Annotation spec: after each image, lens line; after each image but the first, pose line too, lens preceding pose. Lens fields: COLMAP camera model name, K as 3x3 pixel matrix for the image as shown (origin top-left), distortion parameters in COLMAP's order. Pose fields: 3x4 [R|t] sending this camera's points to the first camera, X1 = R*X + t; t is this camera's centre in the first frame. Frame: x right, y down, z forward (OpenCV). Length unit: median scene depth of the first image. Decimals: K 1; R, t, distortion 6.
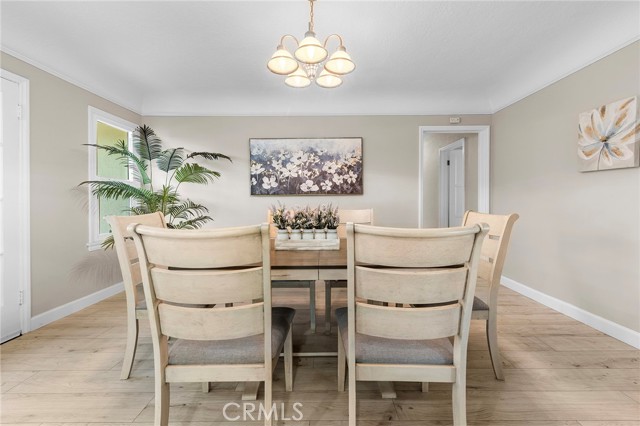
lens RADIAL K [[260.6, 0, 324.2], [0, 260.6, 200.6], [0, 0, 1]] dist [0.002566, -0.000082]
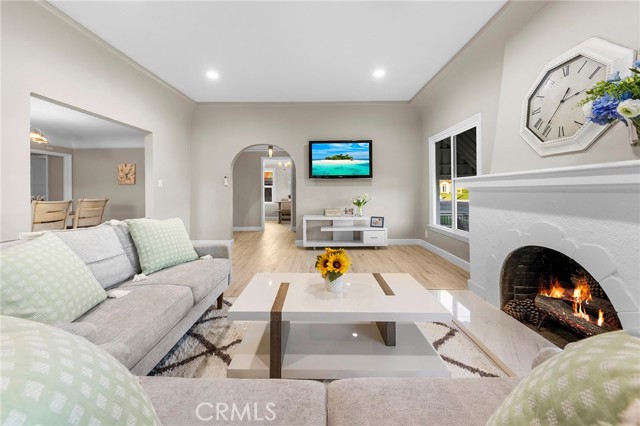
lens RADIAL K [[238.4, 0, 322.8], [0, 238.4, 195.8], [0, 0, 1]] dist [0.002464, -0.000132]
pose [[0.019928, -0.005296, 0.999787, -1.002308], [0.001784, 0.999985, 0.005261, 0.008323], [-0.999800, 0.001679, 0.019938, -0.813584]]
